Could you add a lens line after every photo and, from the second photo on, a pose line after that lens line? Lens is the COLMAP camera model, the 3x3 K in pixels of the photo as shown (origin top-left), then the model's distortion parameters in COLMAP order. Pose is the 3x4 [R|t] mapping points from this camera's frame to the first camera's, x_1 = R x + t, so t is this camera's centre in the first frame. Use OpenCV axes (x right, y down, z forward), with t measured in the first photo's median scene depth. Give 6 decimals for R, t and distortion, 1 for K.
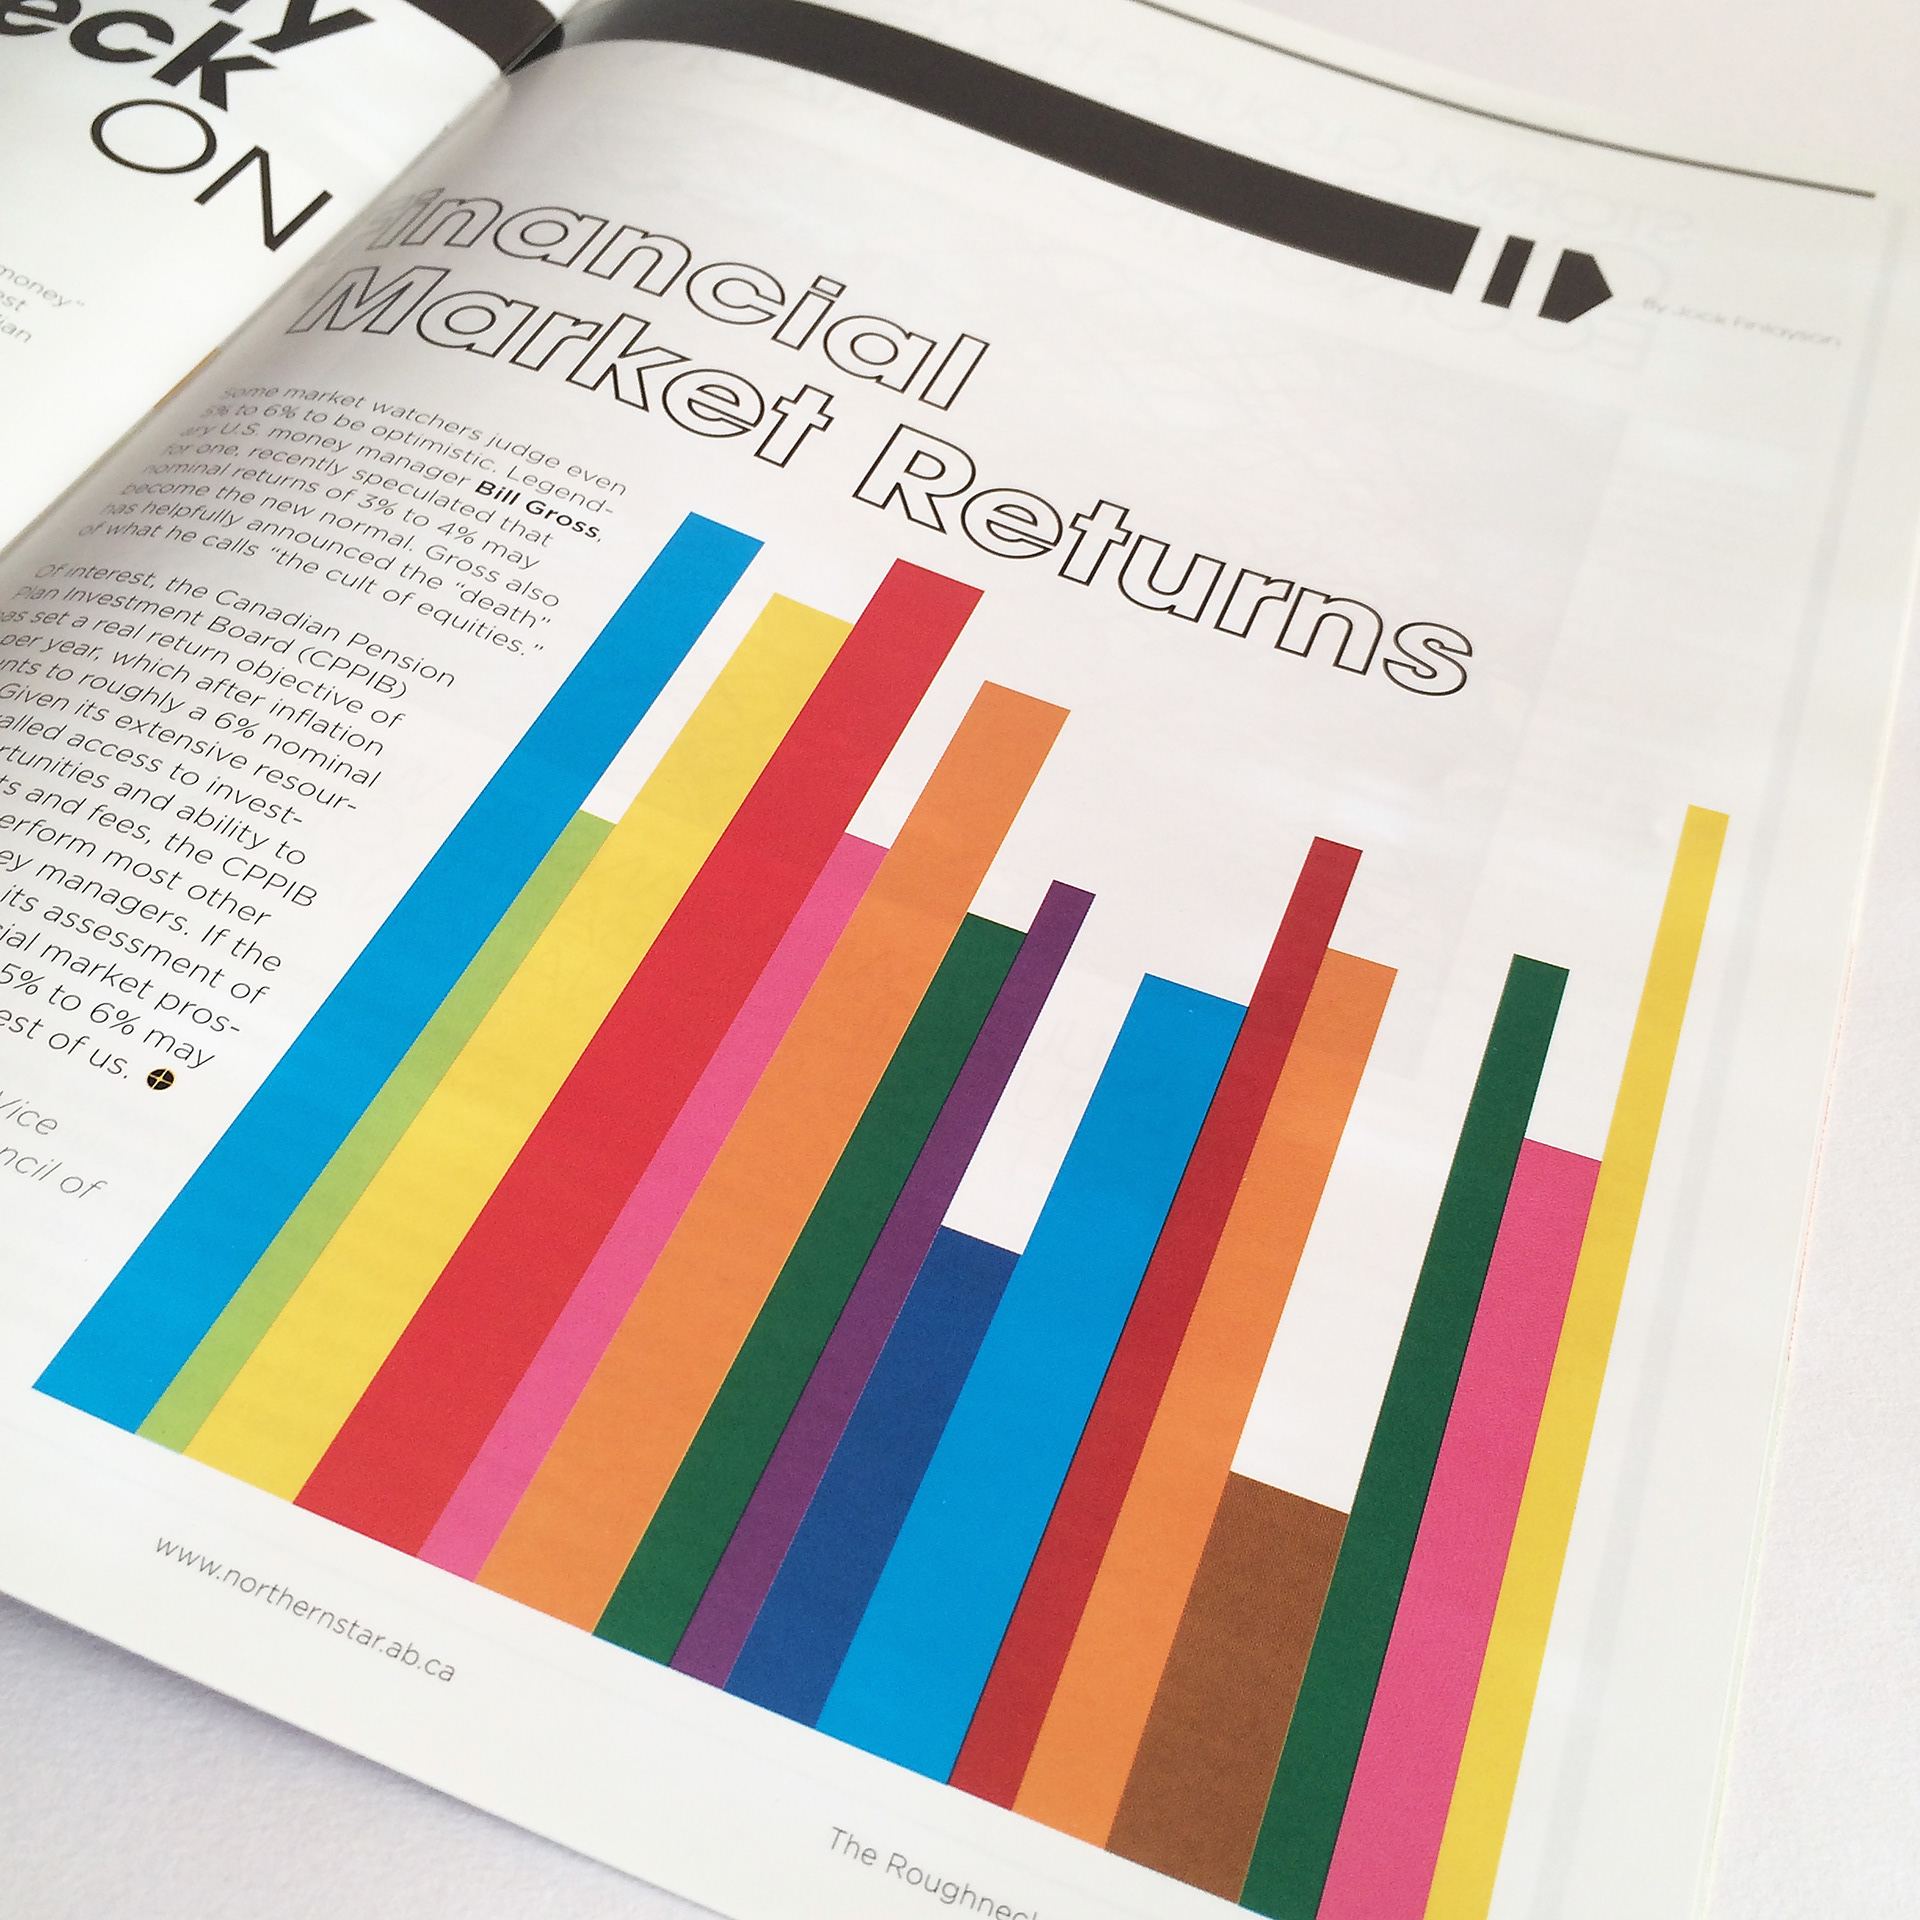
lens RADIAL K [[2061.4, 0, 960.0], [0, 2061.4, 960.0], [0, 0, 1]] dist [0.053397, -0.065148]
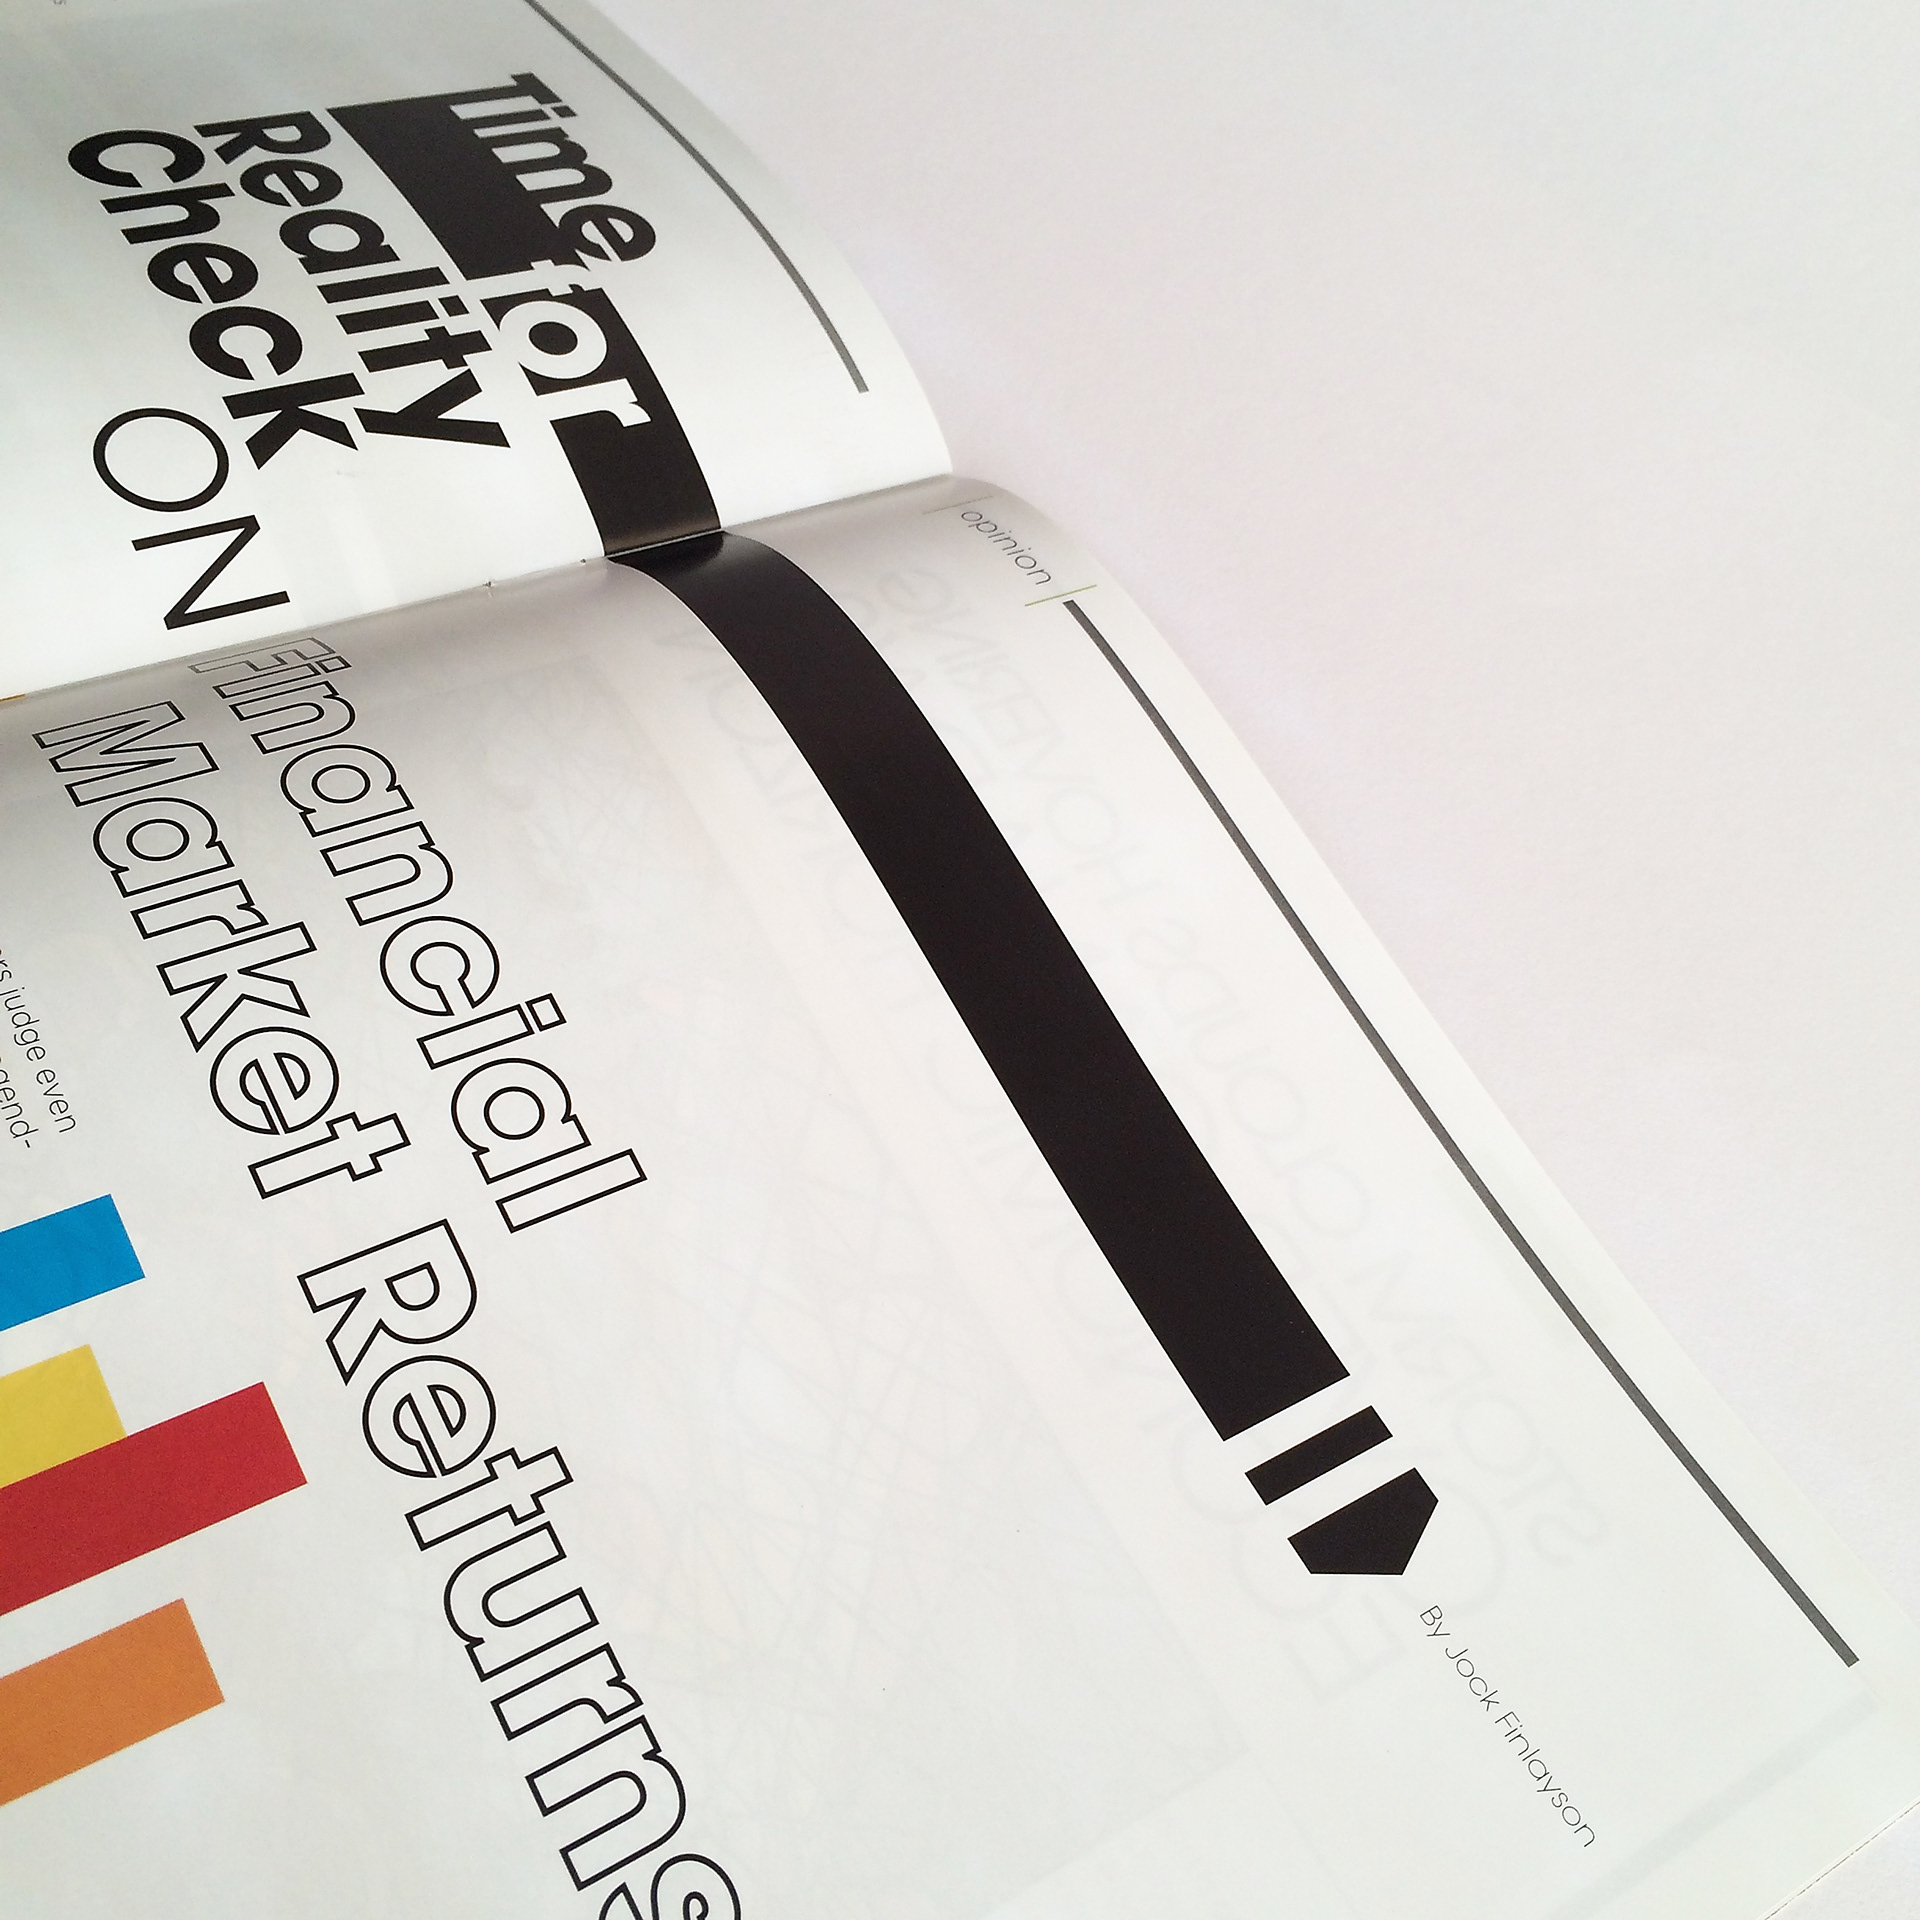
lens RADIAL K [[2061.4, 0, 960.0], [0, 2061.4, 960.0], [0, 0, 1]] dist [0.053397, -0.065148]
pose [[0.784909, 0.559913, -0.265357, 0.297457], [-0.573767, 0.818475, 0.029845, -0.489452], [0.233899, 0.128827, 0.963688, 0.231173]]
